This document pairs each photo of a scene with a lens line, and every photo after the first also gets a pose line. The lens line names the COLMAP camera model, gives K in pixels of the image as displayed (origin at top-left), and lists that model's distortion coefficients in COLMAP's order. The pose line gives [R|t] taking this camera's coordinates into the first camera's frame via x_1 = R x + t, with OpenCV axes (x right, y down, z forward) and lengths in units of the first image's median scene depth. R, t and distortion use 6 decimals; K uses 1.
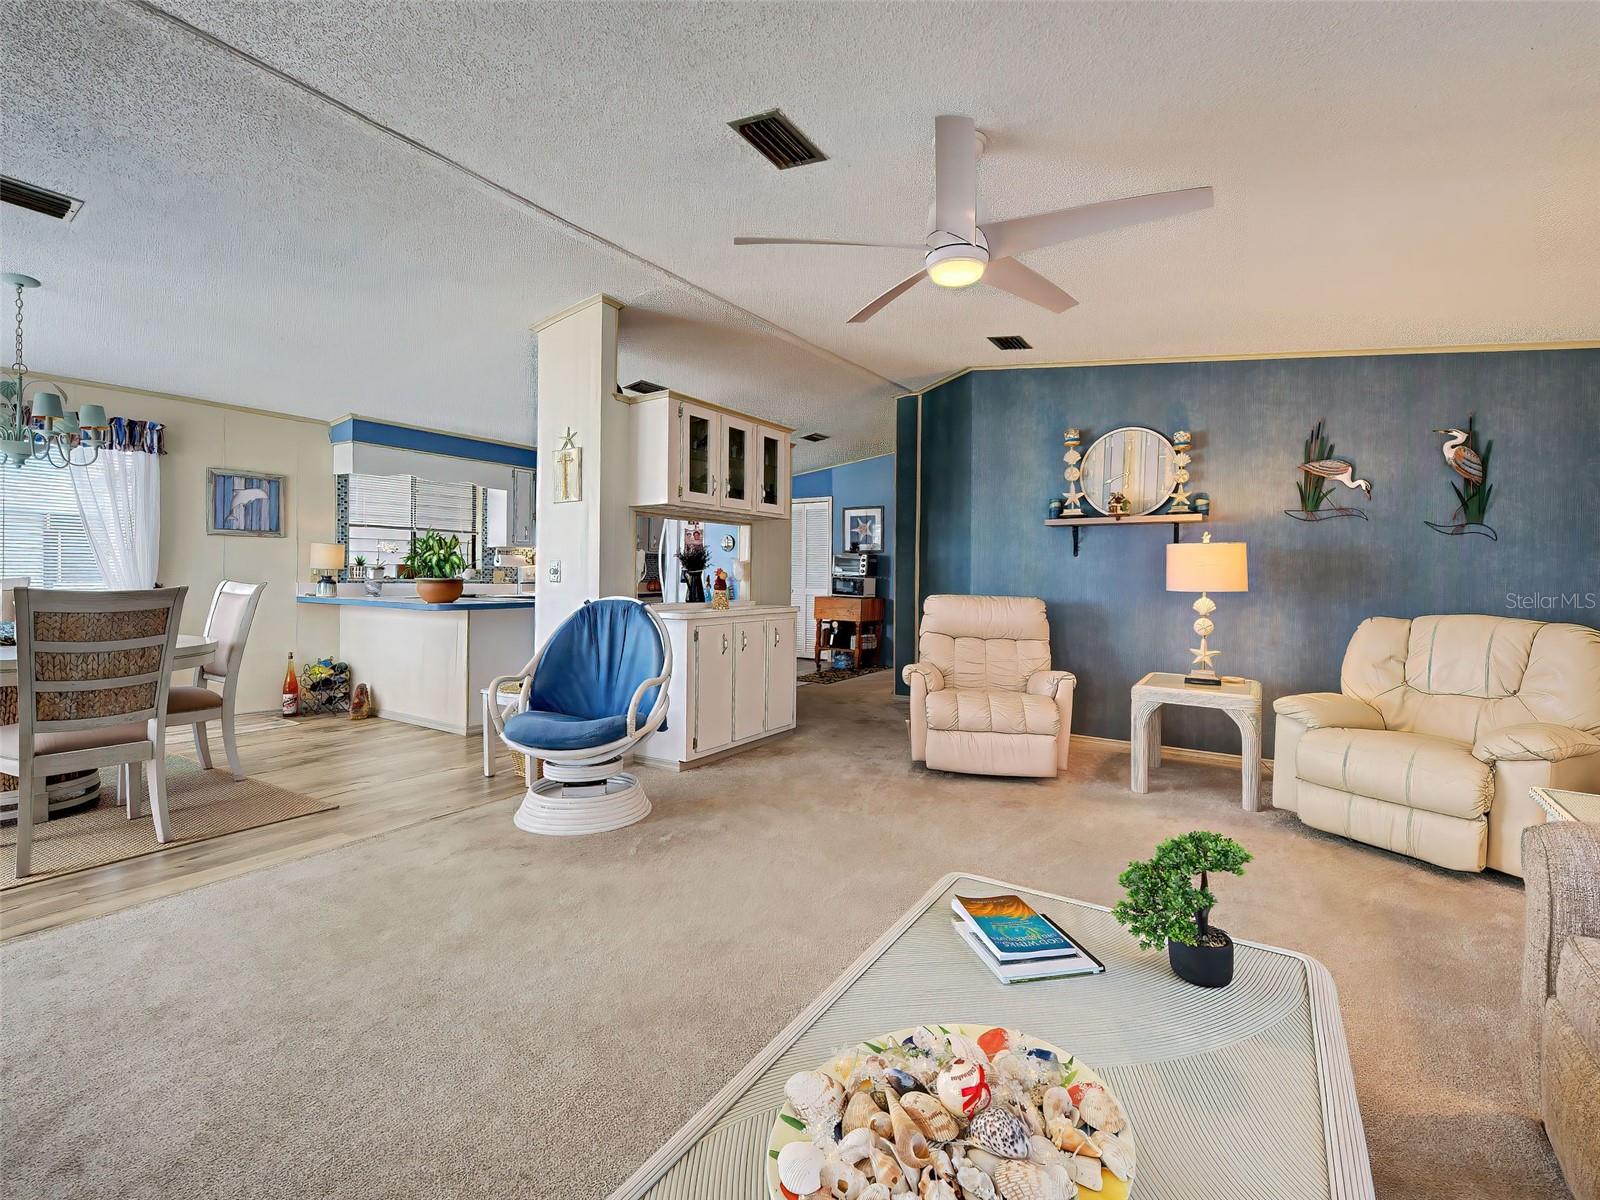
lens RADIAL K [[727.6, 0, 801.9], [0, 727.6, 579.8], [0, 0, 1]] dist [0.008823, -0.002877]
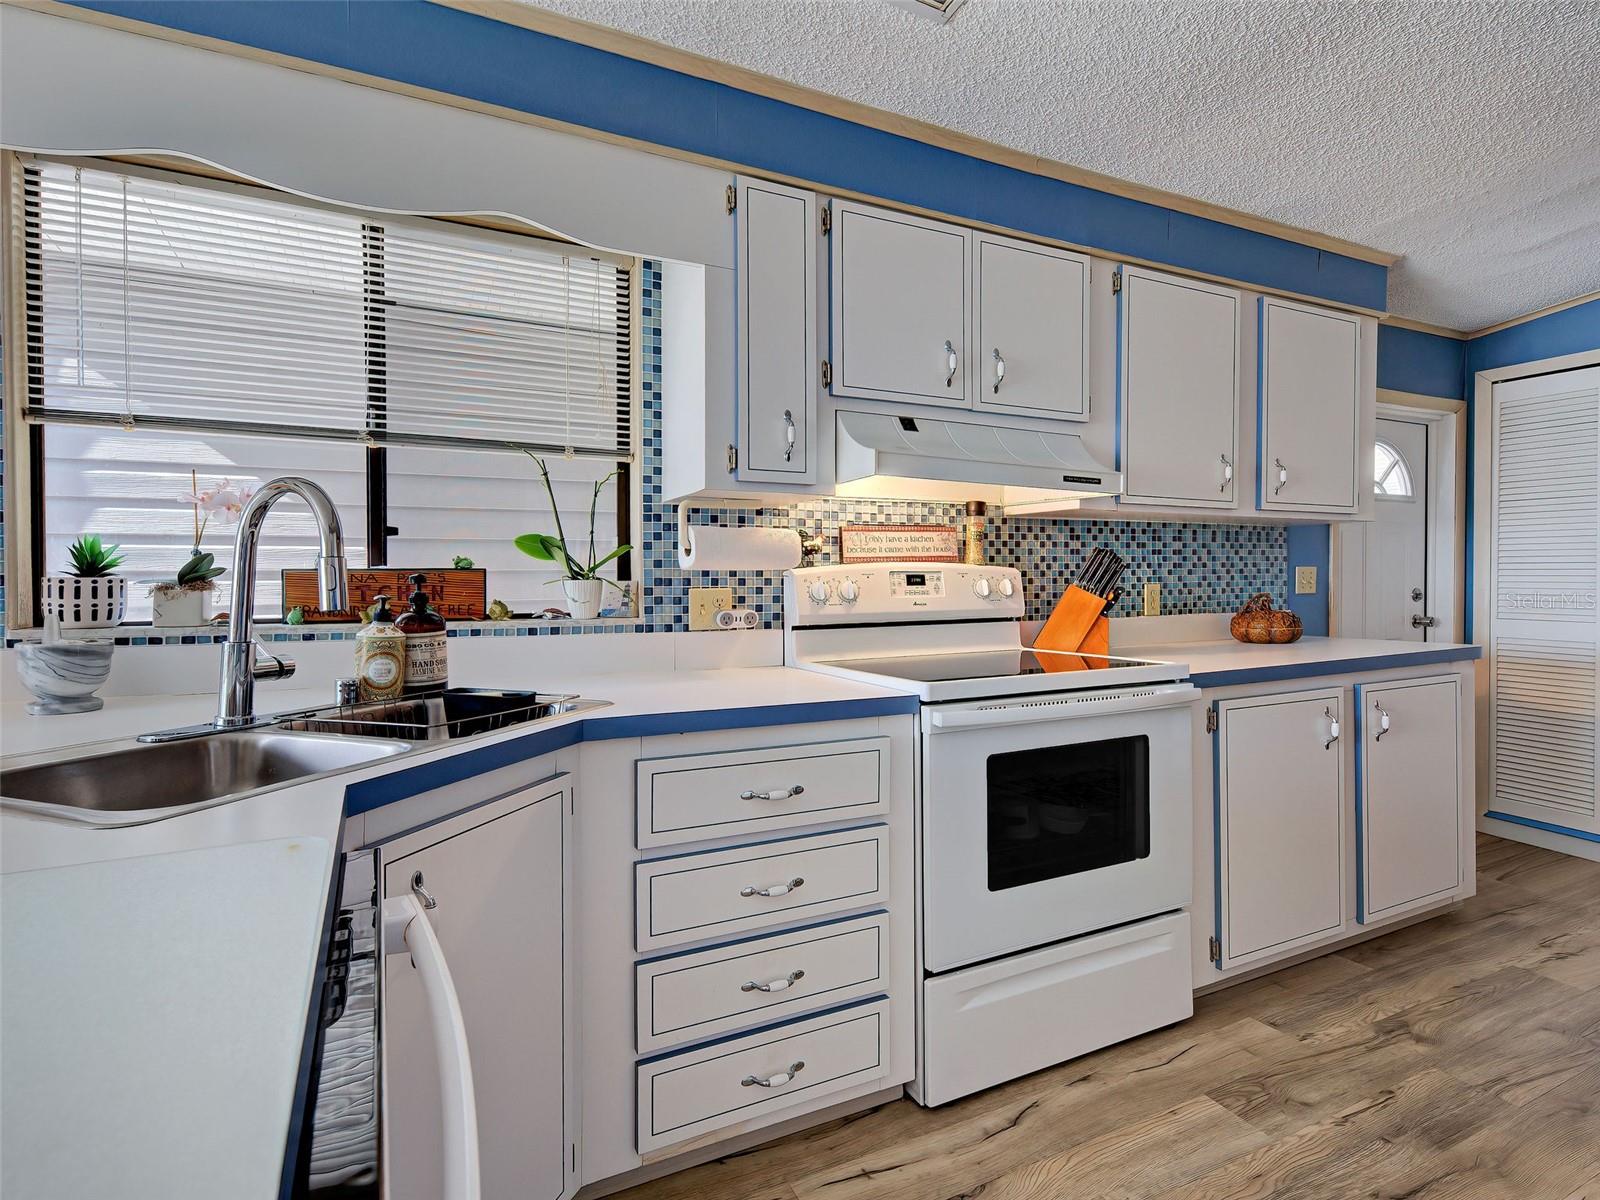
lens RADIAL K [[719.5, 0, 760.7], [0, 719.5, 573.4], [0, 0, 1]] dist [0.004767, -0.000814]
pose [[0.815438, -0.018653, -0.578544, -0.302763], [0.008405, 0.999757, -0.020386, -0.014707], [0.578783, 0.011761, 0.815397, 1.006044]]
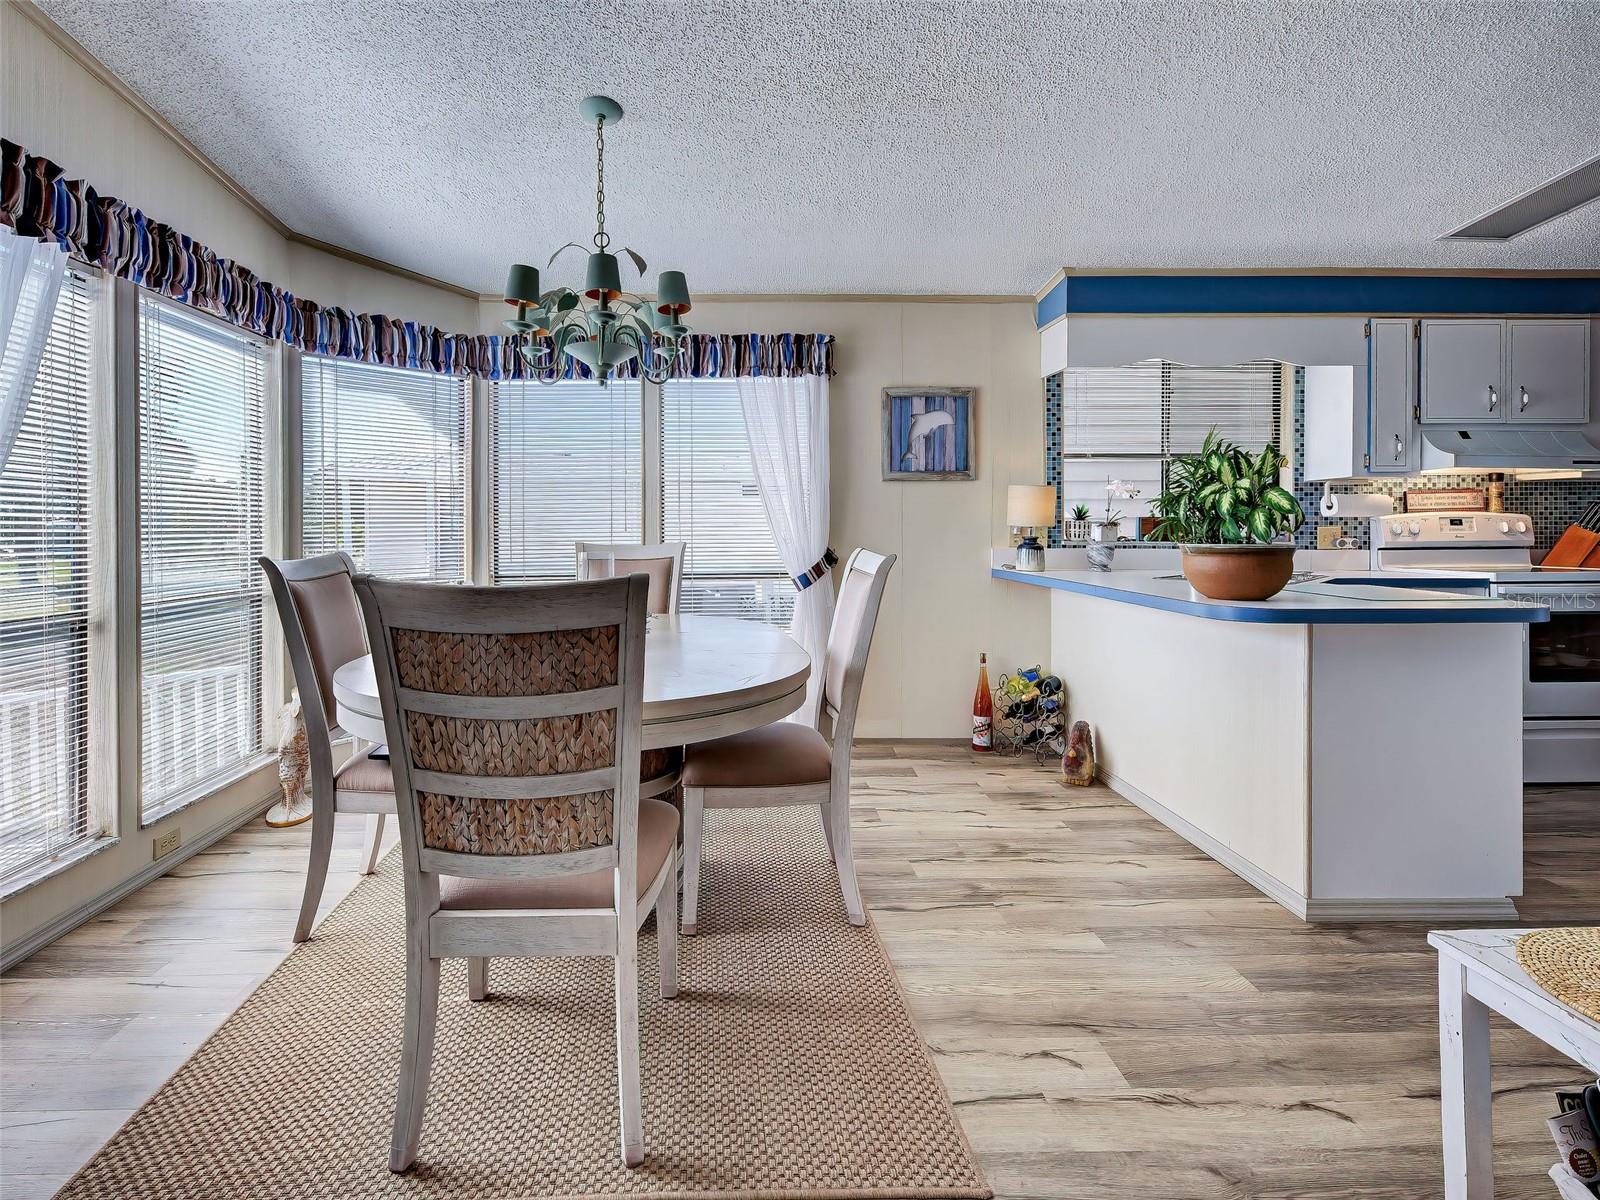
lens RADIAL K [[772.9, 0, 750.4], [0, 772.9, 537.2], [0, 0, 1]] dist [0.000318, -0.000837]
pose [[0.565103, -0.001629, -0.825019, -0.241848], [0.002916, 0.999996, 0.000022, -0.006501], [0.825015, -0.002418, 0.565105, 0.431841]]
